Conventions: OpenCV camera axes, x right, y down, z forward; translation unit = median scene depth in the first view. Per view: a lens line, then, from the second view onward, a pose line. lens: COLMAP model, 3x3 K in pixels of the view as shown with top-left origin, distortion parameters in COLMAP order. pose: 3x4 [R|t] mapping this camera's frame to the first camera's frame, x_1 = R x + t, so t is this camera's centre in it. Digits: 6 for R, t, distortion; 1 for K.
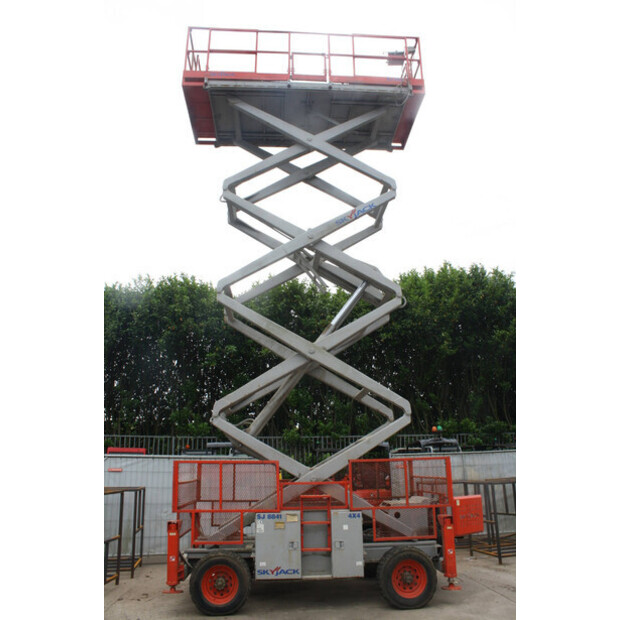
lens RADIAL K [[520.7, 0, 317.6], [0, 520.7, 306.1], [0, 0, 1]] dist [-0.160644, 0.137508]
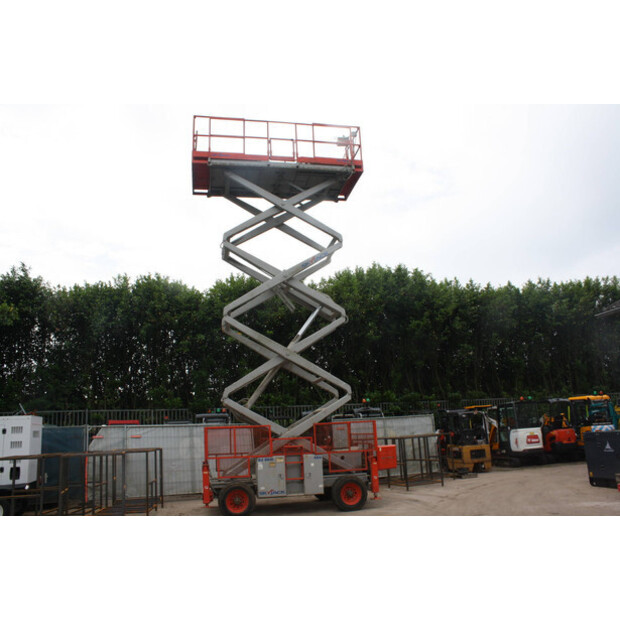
lens RADIAL K [[511.6, 0, 310.0], [0, 511.6, 310.0], [0, 0, 1]] dist [-0.138507, 0.128143]
pose [[0.992418, 0.000396, 0.122912, -0.116366], [-0.008468, 0.997839, 0.065158, -0.126104], [-0.122620, -0.065705, 0.990276, -0.438988]]
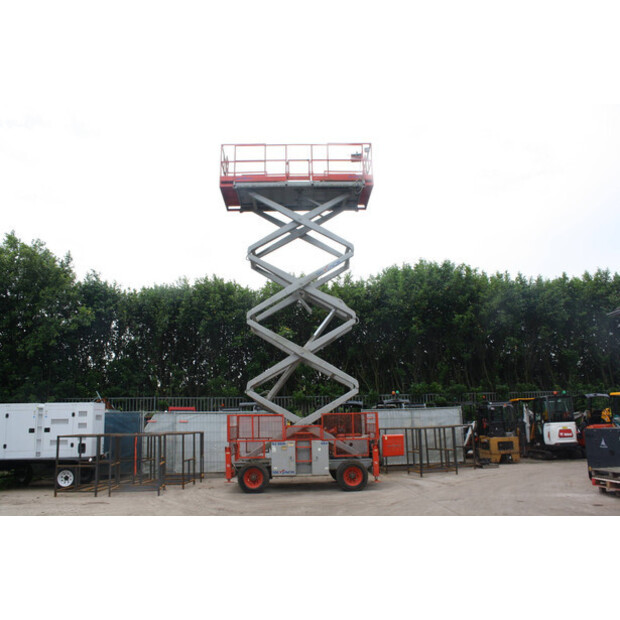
lens RADIAL K [[511.6, 0, 310.0], [0, 511.6, 310.0], [0, 0, 1]] dist [-0.138507, 0.128143]
pose [[0.998937, -0.012907, -0.044242, 0.083830], [0.016811, 0.995888, 0.089024, -0.185557], [0.042911, -0.089674, 0.995046, -0.621947]]
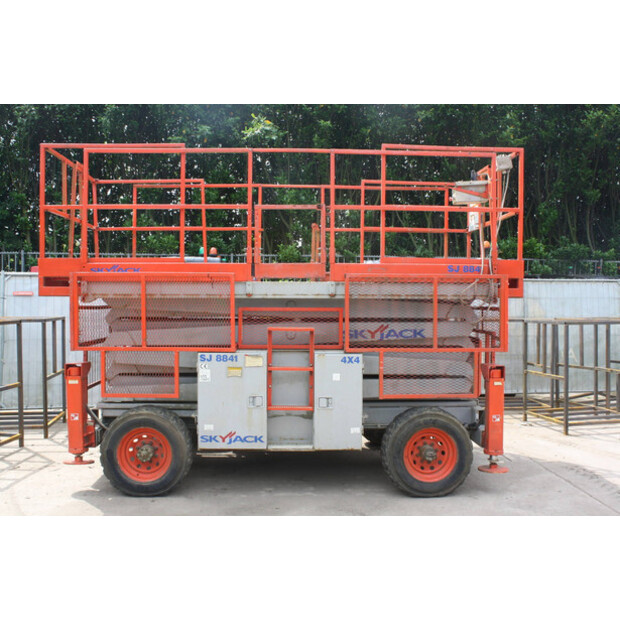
lens RADIAL K [[671.7, 0, 310.0], [0, 671.7, 310.0], [0, 0, 1]] dist [-0.077350, -0.003643]
pose [[0.999061, 0.022224, -0.037186, 0.039456], [-0.009568, 0.950383, 0.310934, 0.067474], [0.042251, -0.310287, 0.949704, 0.160956]]
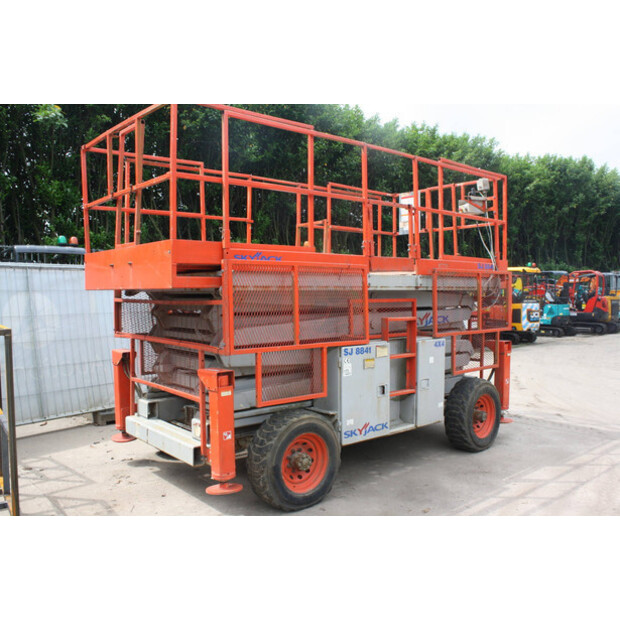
lens RADIAL K [[555.0, 0, 310.0], [0, 555.0, 310.0], [0, 0, 1]] dist [-0.057820, 0.001238]
pose [[0.801733, -0.004151, 0.597669, -0.427251], [-0.188663, 0.947093, 0.259656, 0.147882], [-0.567126, -0.320932, 0.758532, 0.394766]]
